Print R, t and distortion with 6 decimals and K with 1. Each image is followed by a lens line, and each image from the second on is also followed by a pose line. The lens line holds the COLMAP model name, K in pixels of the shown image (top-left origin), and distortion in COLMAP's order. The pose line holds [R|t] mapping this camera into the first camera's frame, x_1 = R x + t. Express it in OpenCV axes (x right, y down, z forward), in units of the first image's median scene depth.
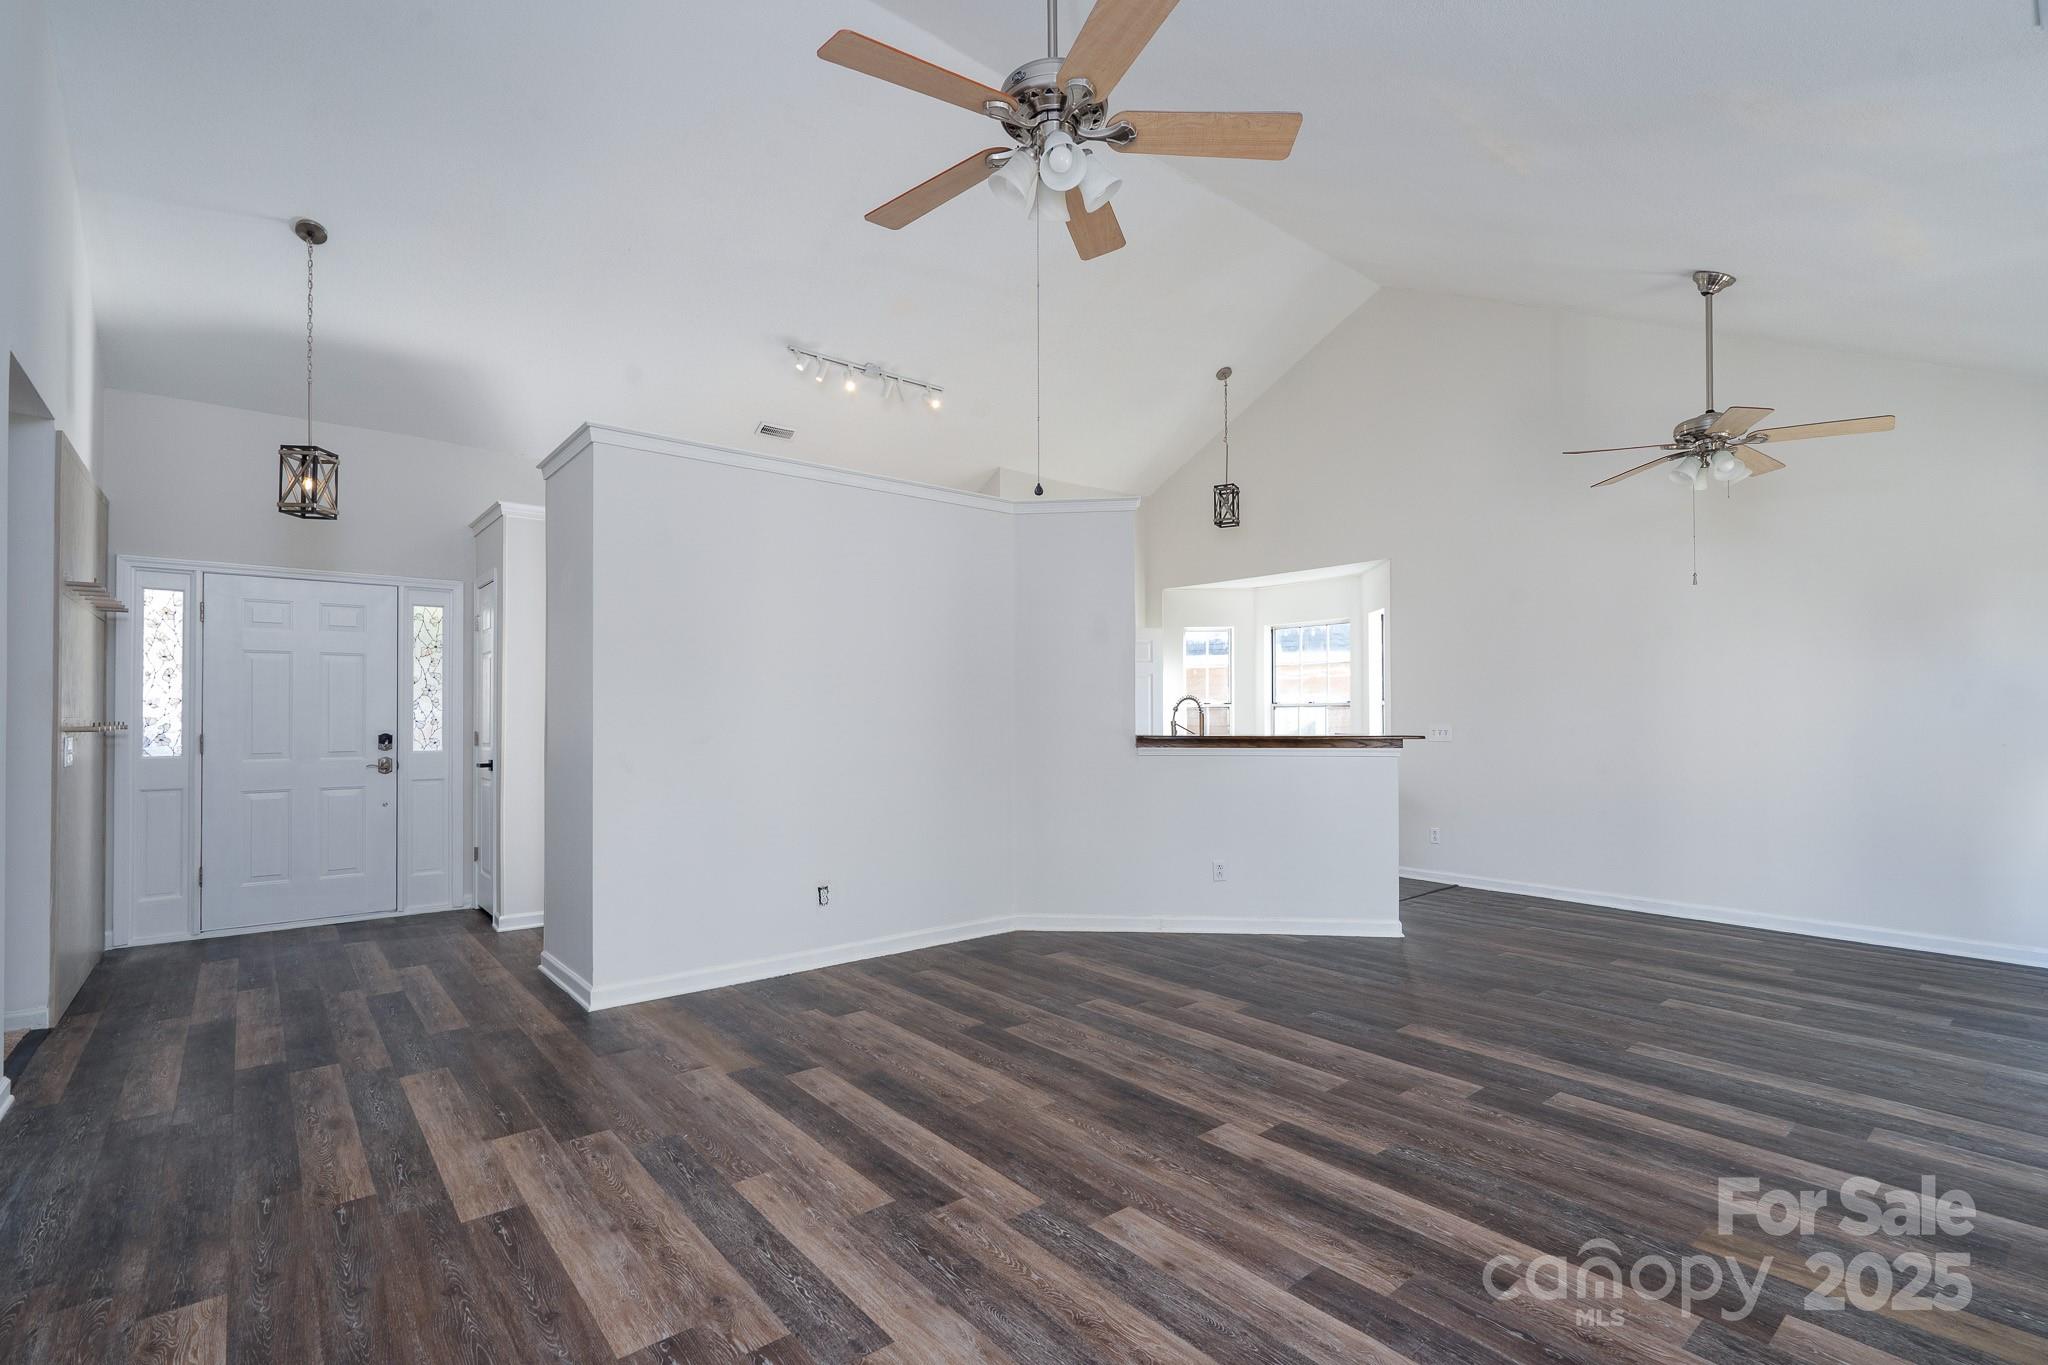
lens RADIAL K [[950.8, 0, 1033.5], [0, 950.8, 700.6], [0, 0, 1]] dist [-0.002891, -0.000035]
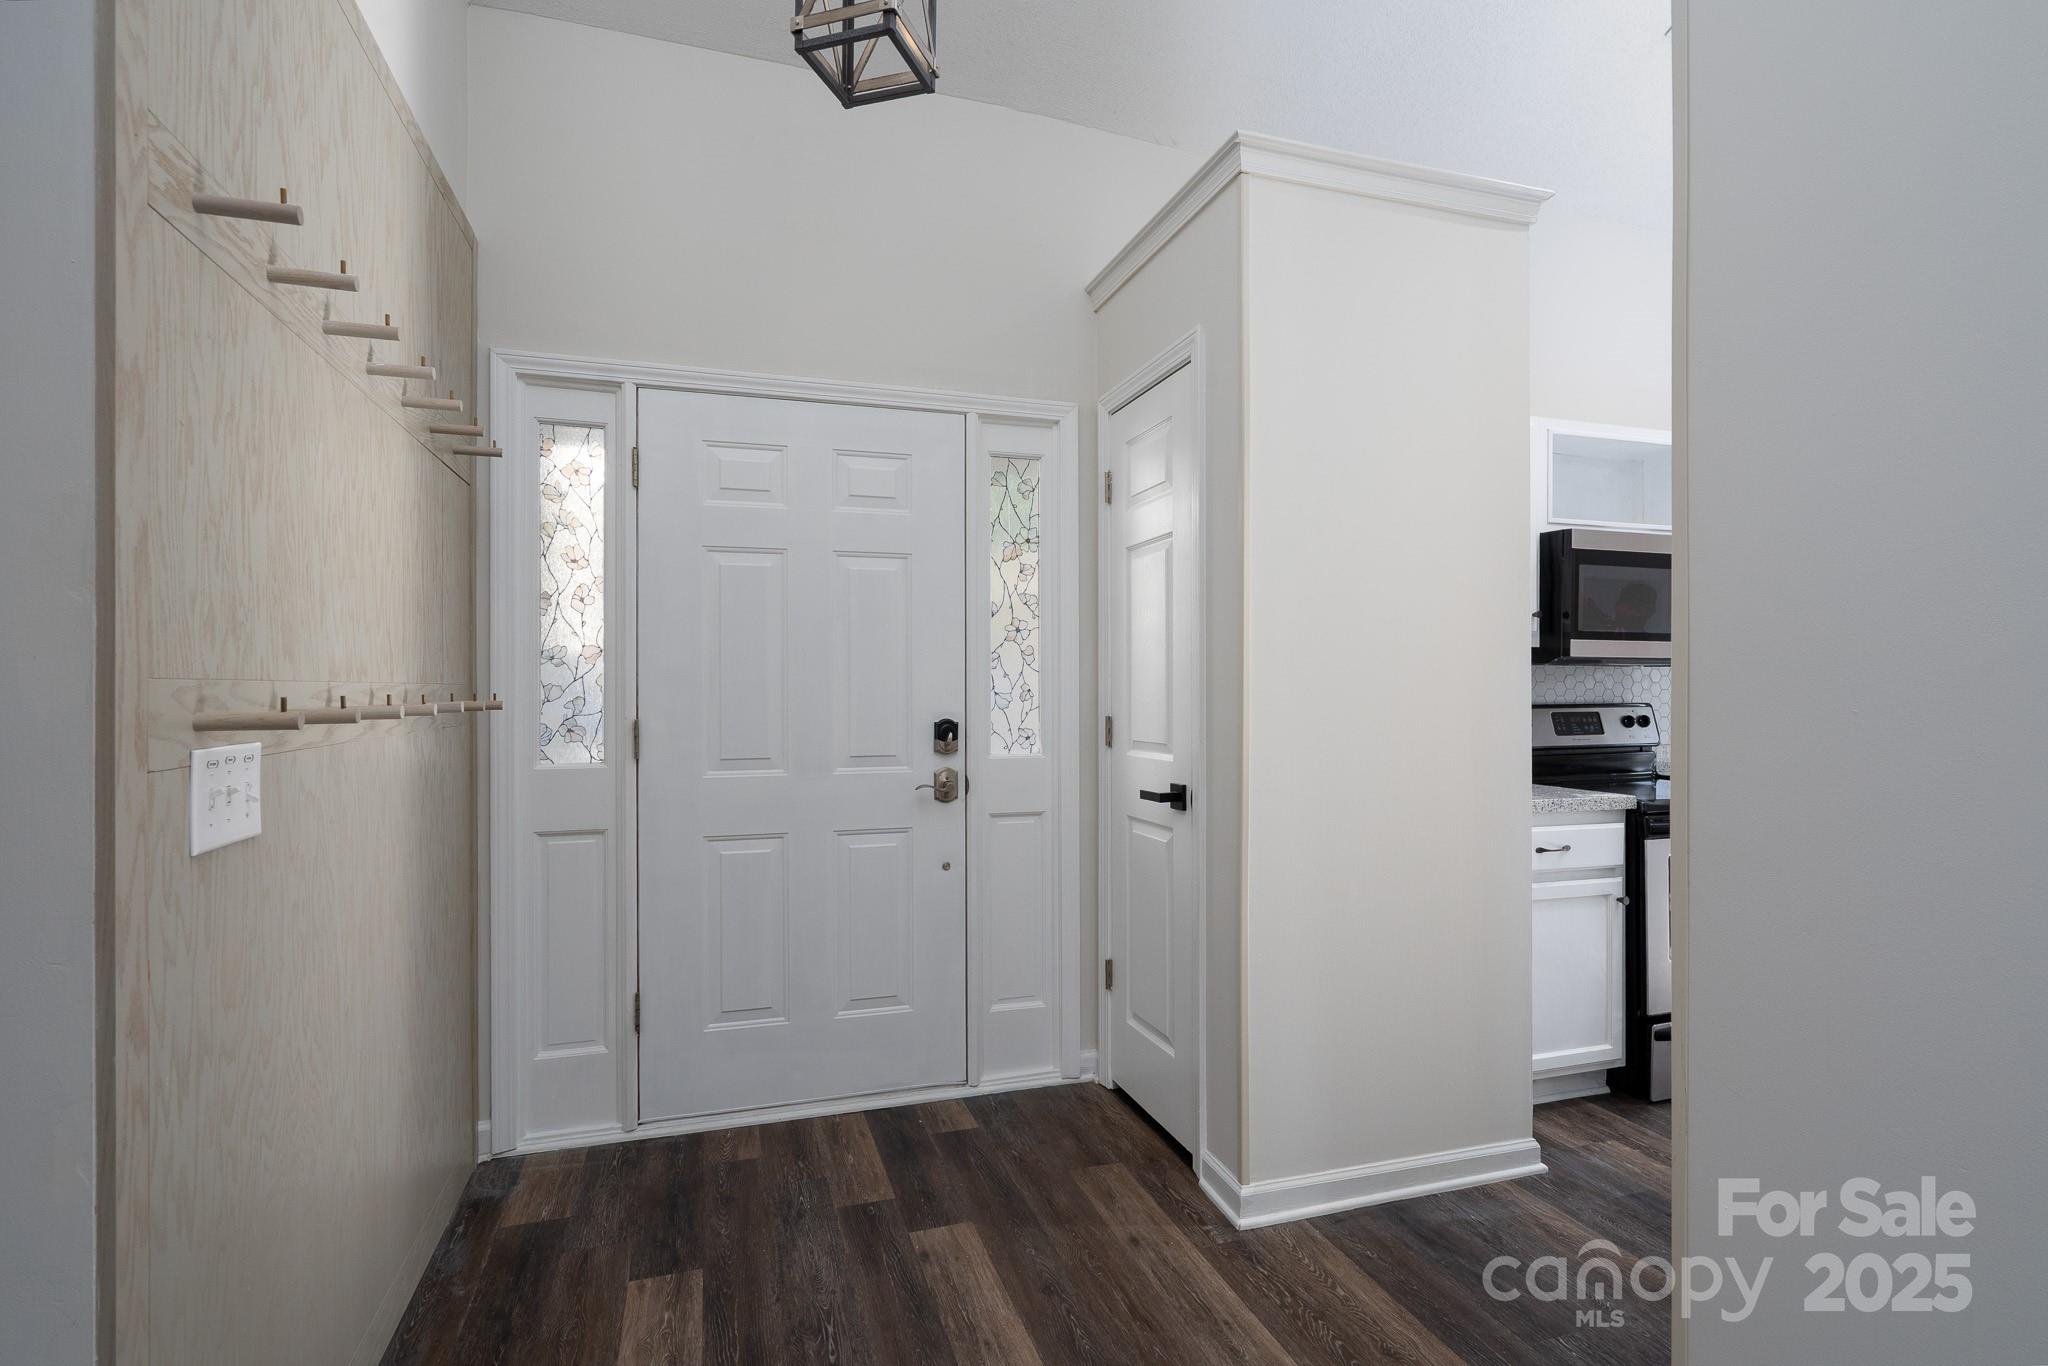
lens RADIAL K [[950.8, 0, 1006.3], [0, 950.8, 688.3], [0, 0, 1]] dist [-0.002891, -0.000035]
pose [[0.947014, 0.000195, -0.321193, -0.487845], [0.003127, 0.999947, 0.009825, 0.013820], [0.321178, -0.010309, 0.946963, 0.540547]]
